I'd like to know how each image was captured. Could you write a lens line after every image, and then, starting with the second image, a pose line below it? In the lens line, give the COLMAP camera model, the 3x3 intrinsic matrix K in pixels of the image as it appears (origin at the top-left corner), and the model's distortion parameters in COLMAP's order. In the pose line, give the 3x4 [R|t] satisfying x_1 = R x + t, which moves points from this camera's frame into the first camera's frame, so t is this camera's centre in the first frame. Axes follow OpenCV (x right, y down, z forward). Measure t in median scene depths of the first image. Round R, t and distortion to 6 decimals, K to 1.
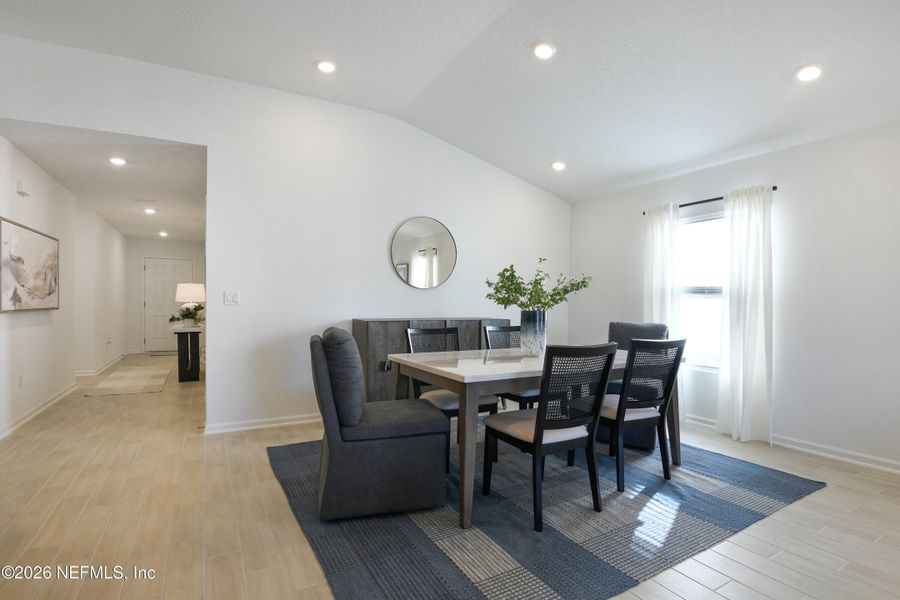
lens RADIAL K [[435.7, 0, 450.0], [0, 435.7, 300.0], [0, 0, 1]] dist [0.000744, -0.016567]
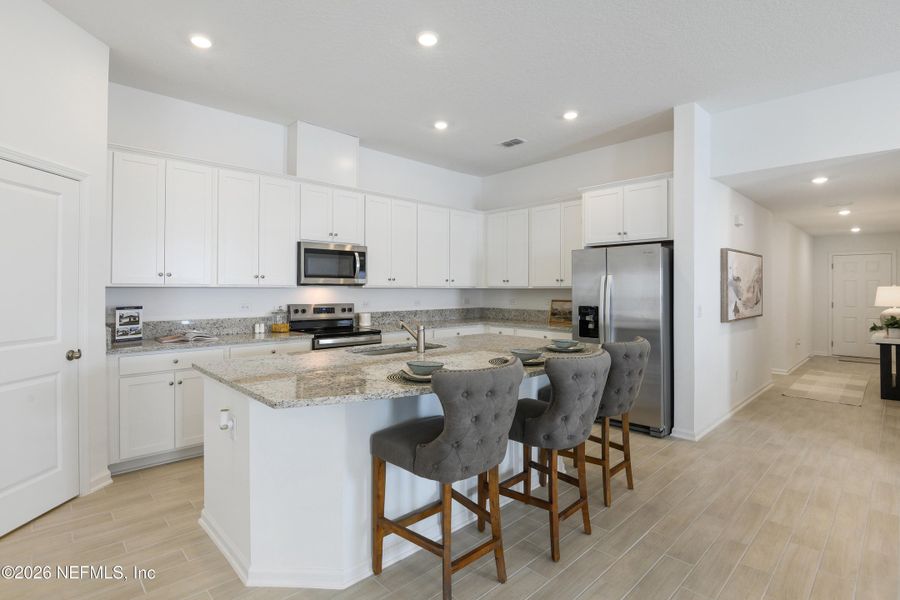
lens RADIAL K [[450.4, 0, 450.0], [0, 450.4, 300.0], [0, 0, 1]] dist [-0.036341, 0.000315]
pose [[0.249378, -0.002307, -0.968403, 0.021610], [0.014997, 0.999886, 0.001480, -0.037356], [0.968290, -0.014893, 0.249384, -0.099247]]
